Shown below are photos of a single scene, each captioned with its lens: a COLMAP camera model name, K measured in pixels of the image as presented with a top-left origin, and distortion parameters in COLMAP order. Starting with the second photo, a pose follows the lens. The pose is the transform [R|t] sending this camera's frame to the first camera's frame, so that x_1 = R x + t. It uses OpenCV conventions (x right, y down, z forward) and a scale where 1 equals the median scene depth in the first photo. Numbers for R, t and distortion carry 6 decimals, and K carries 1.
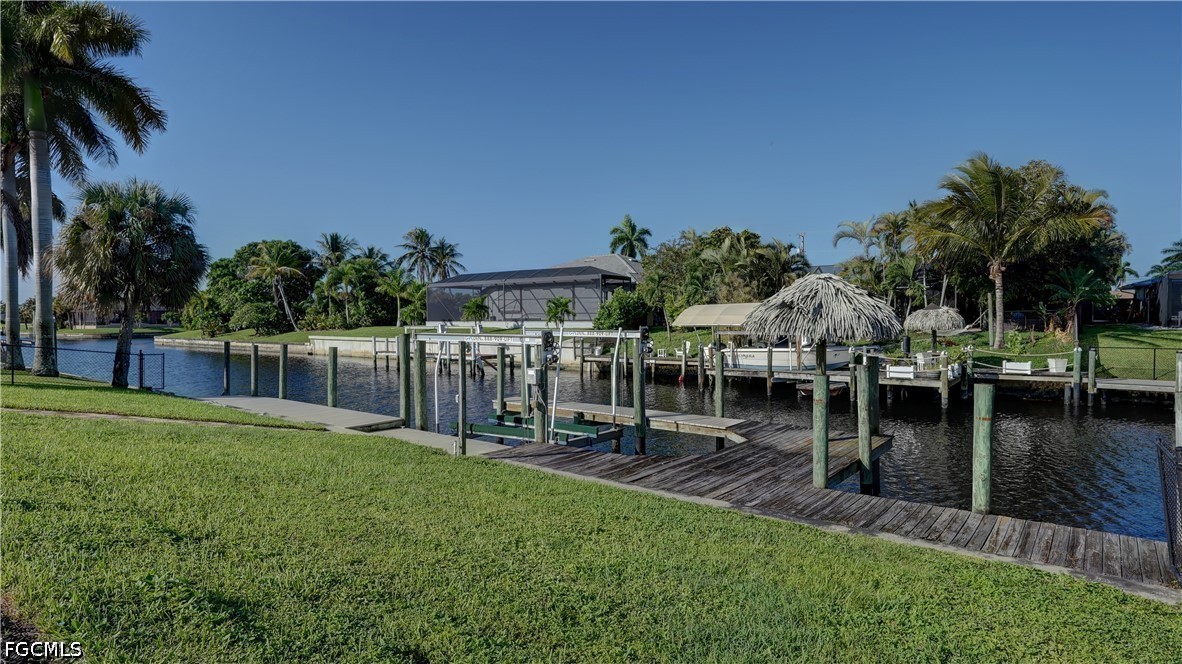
lens RADIAL K [[623.5, 0, 591.0], [0, 623.5, 332.0], [0, 0, 1]] dist [-0.004673, 0.002717]
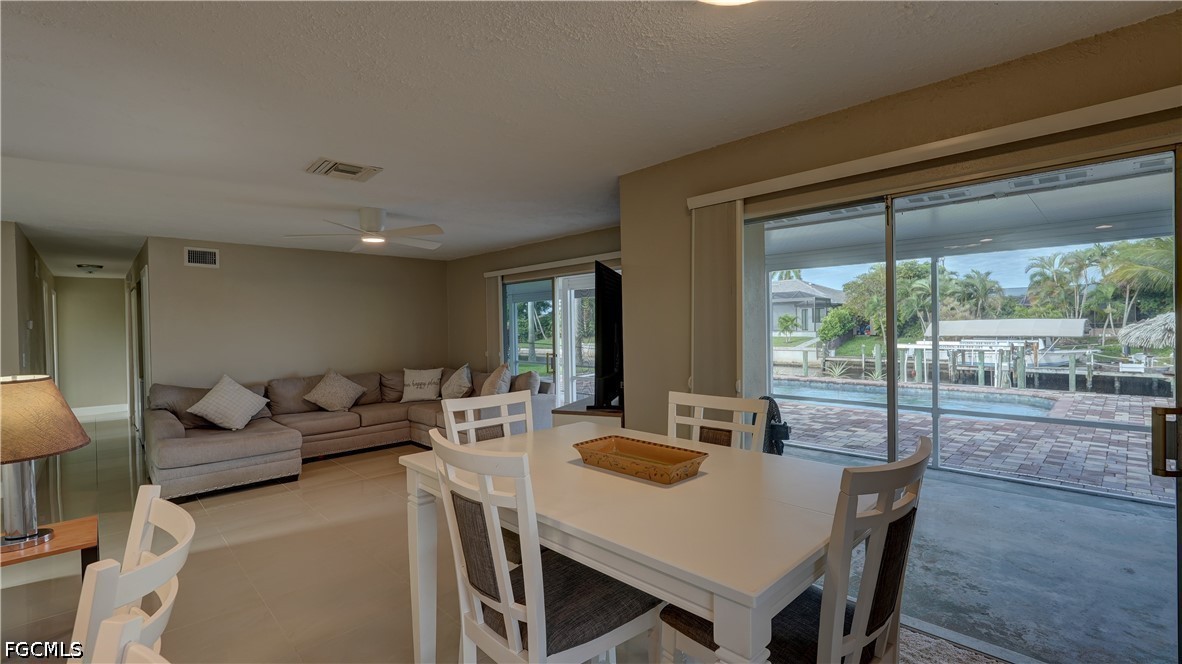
lens RADIAL K [[522.1, 0, 591.0], [0, 522.1, 332.0], [0, 0, 1]] dist [-0.014164, 0.007109]
pose [[0.987160, -0.007195, -0.159575, -0.535202], [0.005576, 0.999928, -0.010590, -0.012892], [0.159640, 0.009564, 0.987129, -0.384072]]
